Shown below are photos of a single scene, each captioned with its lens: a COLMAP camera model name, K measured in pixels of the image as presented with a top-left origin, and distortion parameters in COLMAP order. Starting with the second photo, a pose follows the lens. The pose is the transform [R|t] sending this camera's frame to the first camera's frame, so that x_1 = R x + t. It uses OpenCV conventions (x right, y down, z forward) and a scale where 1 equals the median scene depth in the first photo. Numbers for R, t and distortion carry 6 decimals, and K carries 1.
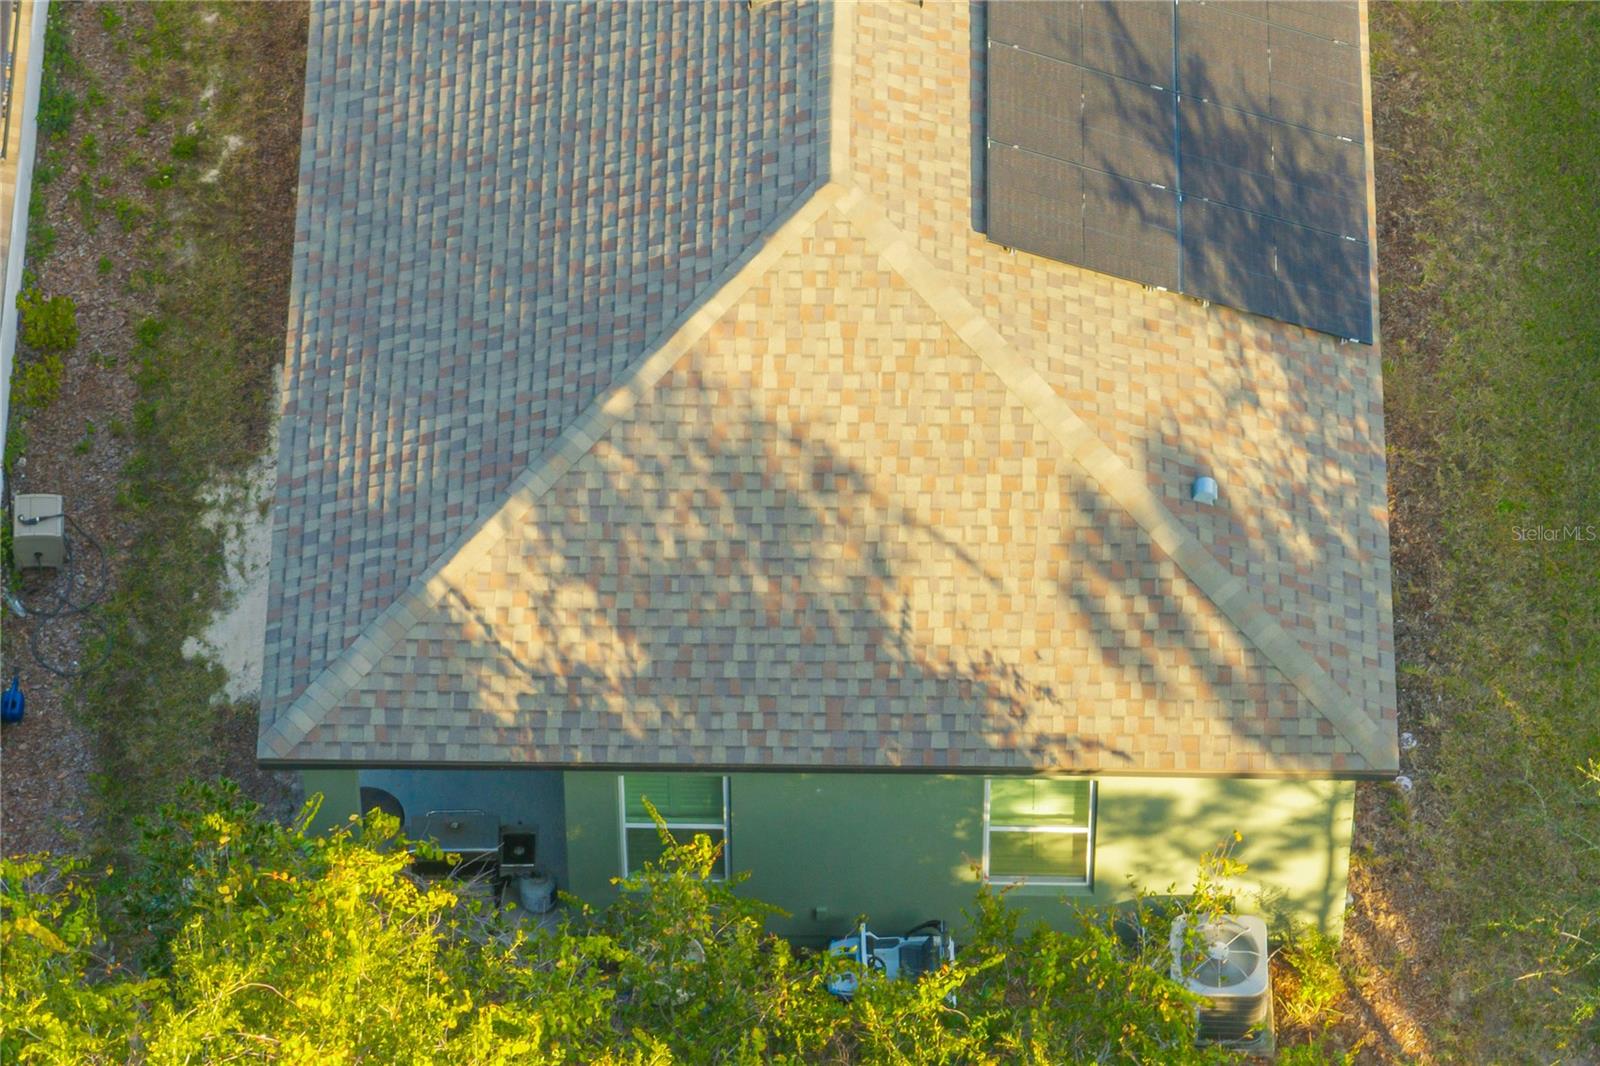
lens RADIAL K [[7417.9, 0, 784.1], [0, 7417.9, 547.1], [0, 0, 1]] dist [0.904896, 0.000000]
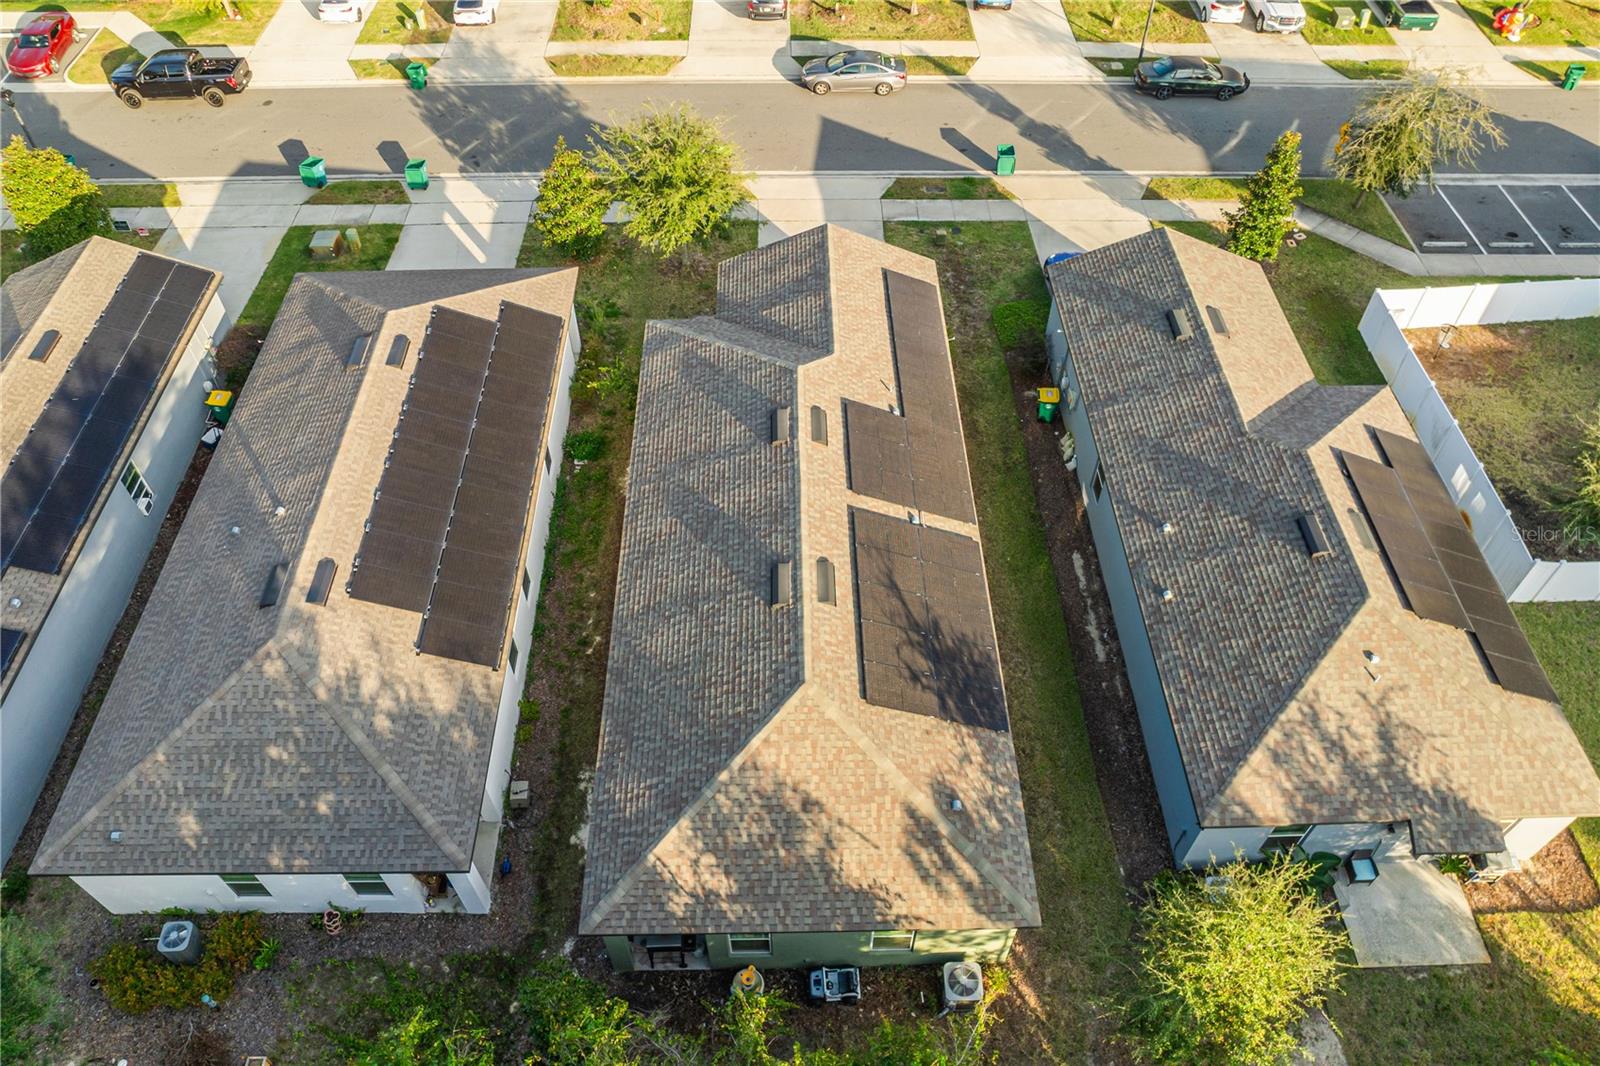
lens RADIAL K [[1133.2, 0, 805.1], [0, 1133.2, 534.3], [0, 0, 1]] dist [-0.037546, 0.003355]
pose [[0.999308, -0.022551, 0.029596, -0.004121], [0.023683, 0.998979, -0.038466, -0.084927], [-0.028698, 0.039141, 0.998822, 0.607147]]
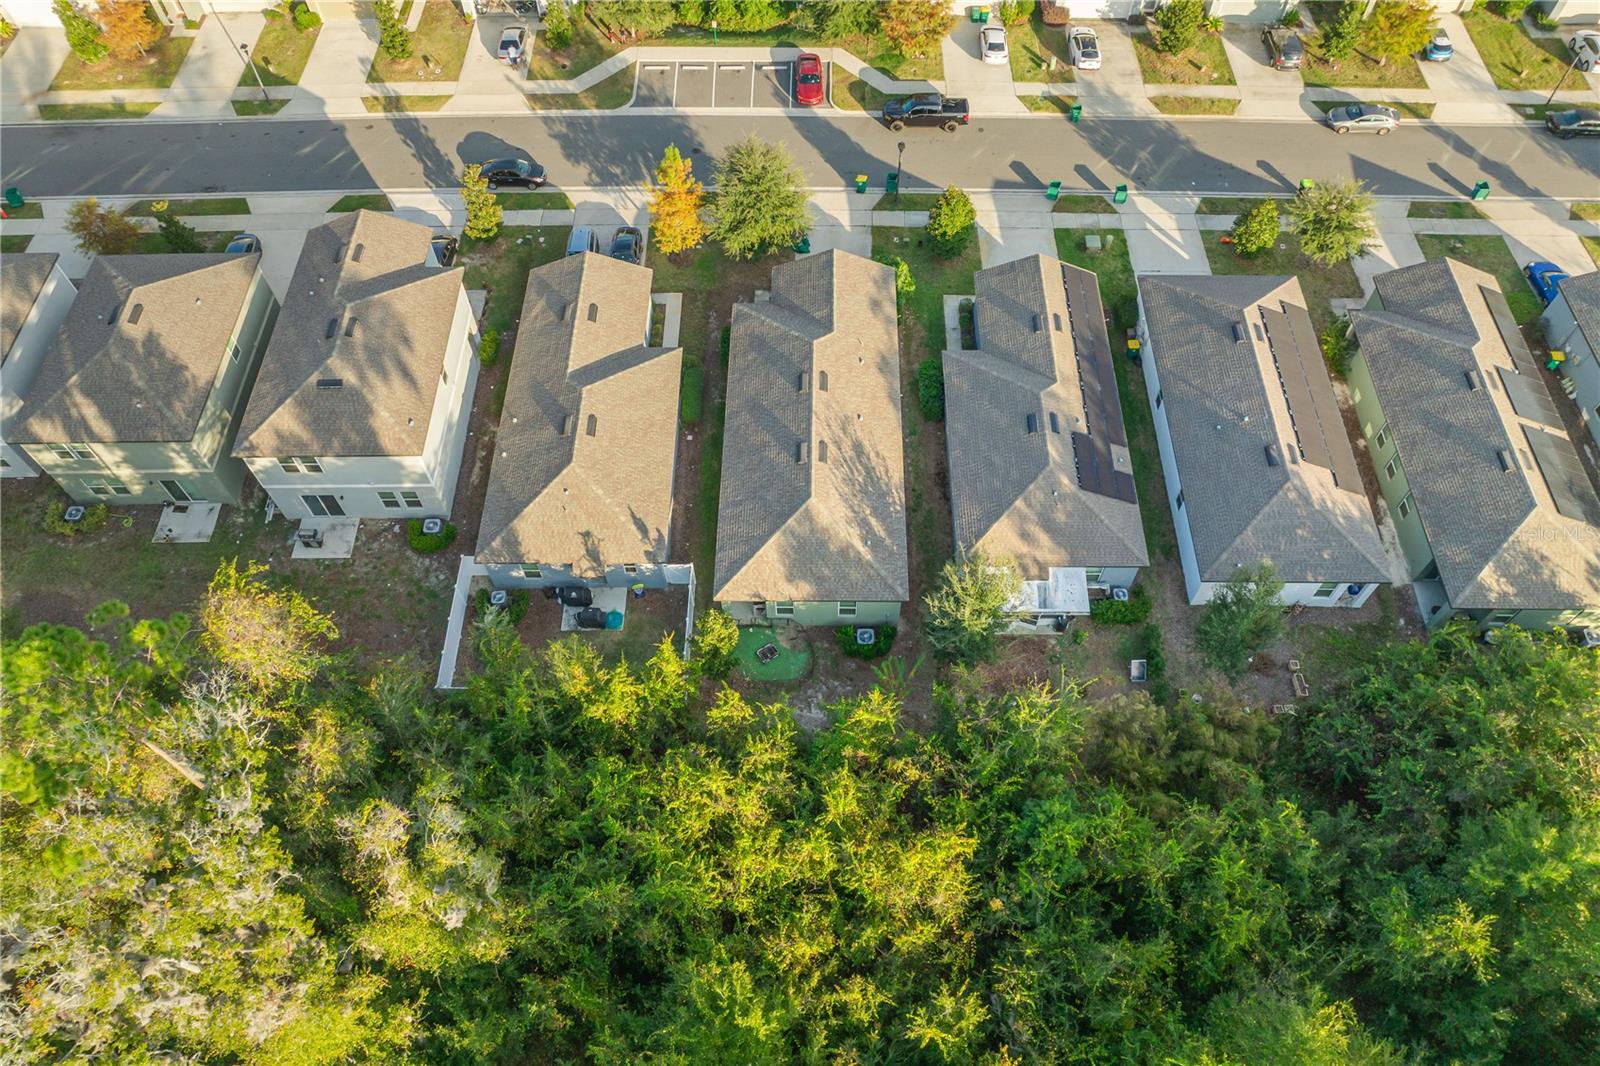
lens RADIAL K [[1133.2, 0, 786.4], [0, 1133.2, 529.1], [0, 0, 1]] dist [-0.037546, 0.003355]
pose [[0.999947, -0.001585, -0.010219, -0.569644], [0.002515, 0.995783, 0.091704, -0.112229], [0.010031, -0.091725, 0.995734, 0.124585]]
